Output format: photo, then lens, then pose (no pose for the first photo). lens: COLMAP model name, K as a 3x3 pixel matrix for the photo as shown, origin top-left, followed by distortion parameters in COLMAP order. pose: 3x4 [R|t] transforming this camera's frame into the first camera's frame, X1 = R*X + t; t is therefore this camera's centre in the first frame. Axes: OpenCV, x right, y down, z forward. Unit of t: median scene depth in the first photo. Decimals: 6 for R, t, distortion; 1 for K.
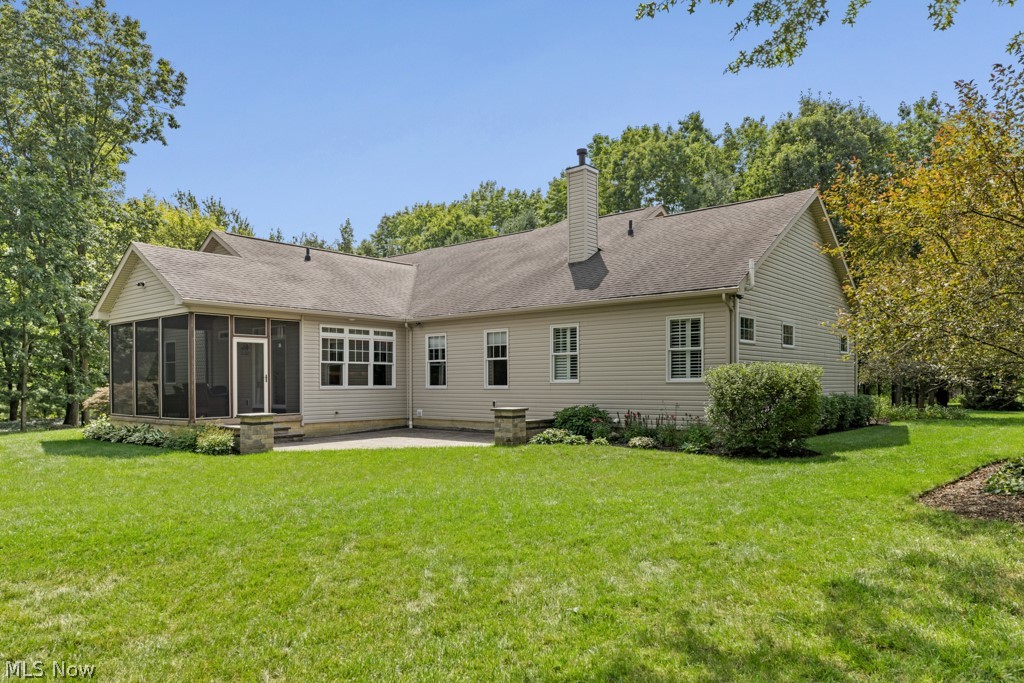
lens RADIAL K [[681.6, 0, 513.2], [0, 681.6, 381.5], [0, 0, 1]] dist [0.001917, -0.000149]
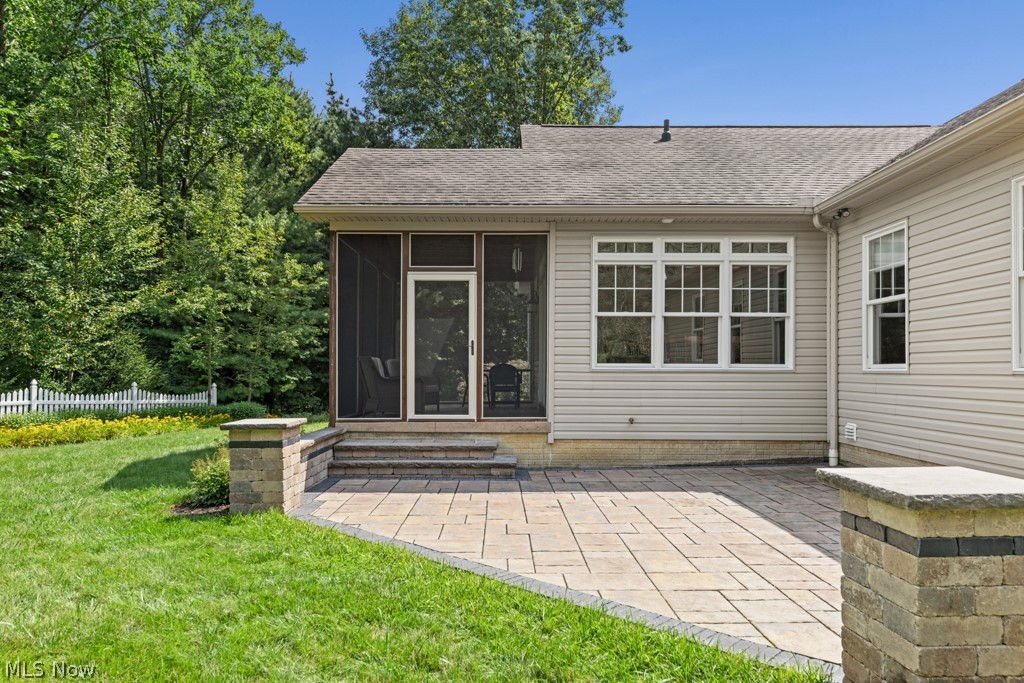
lens RADIAL K [[673.5, 0, 500.7], [0, 673.5, 361.1], [0, 0, 1]] dist [0.016184, -0.000425]
pose [[0.642160, -0.003998, -0.766560, 0.041591], [-0.004427, 0.999950, -0.008924, 0.009193], [0.766558, 0.009124, 0.642111, 0.622546]]
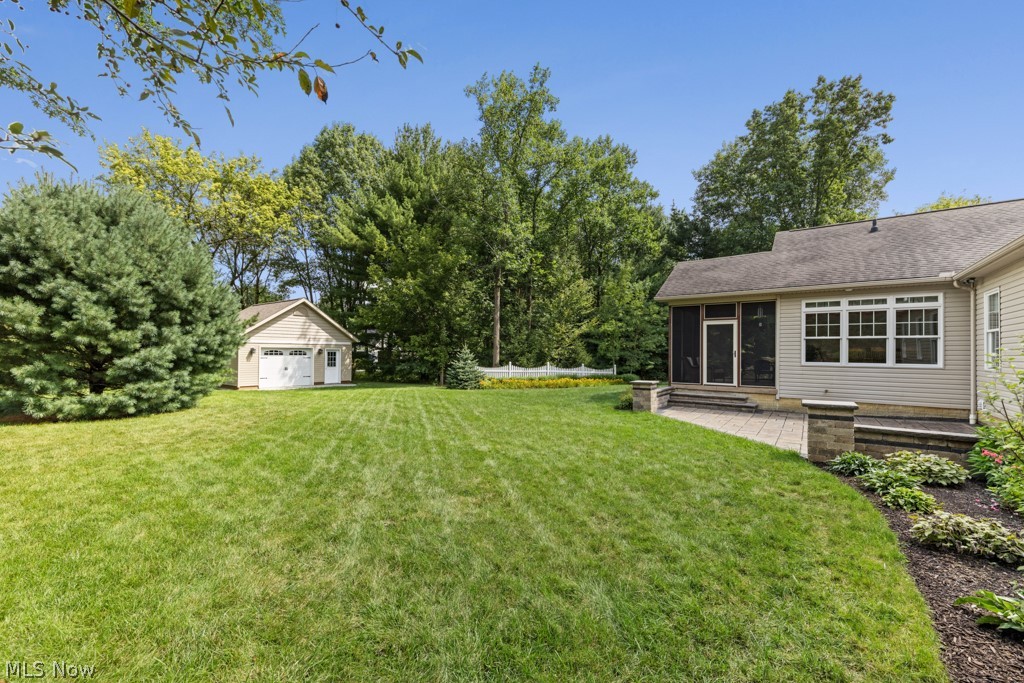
lens RADIAL K [[398.7, 0, 510.3], [0, 398.7, 346.7], [0, 0, 1]] dist [0.017685, -0.009338]
pose [[0.059148, -0.011503, -0.998183, 0.270213], [-0.009722, 0.999880, -0.012099, -0.004384], [0.998202, 0.010420, 0.059029, 0.522562]]
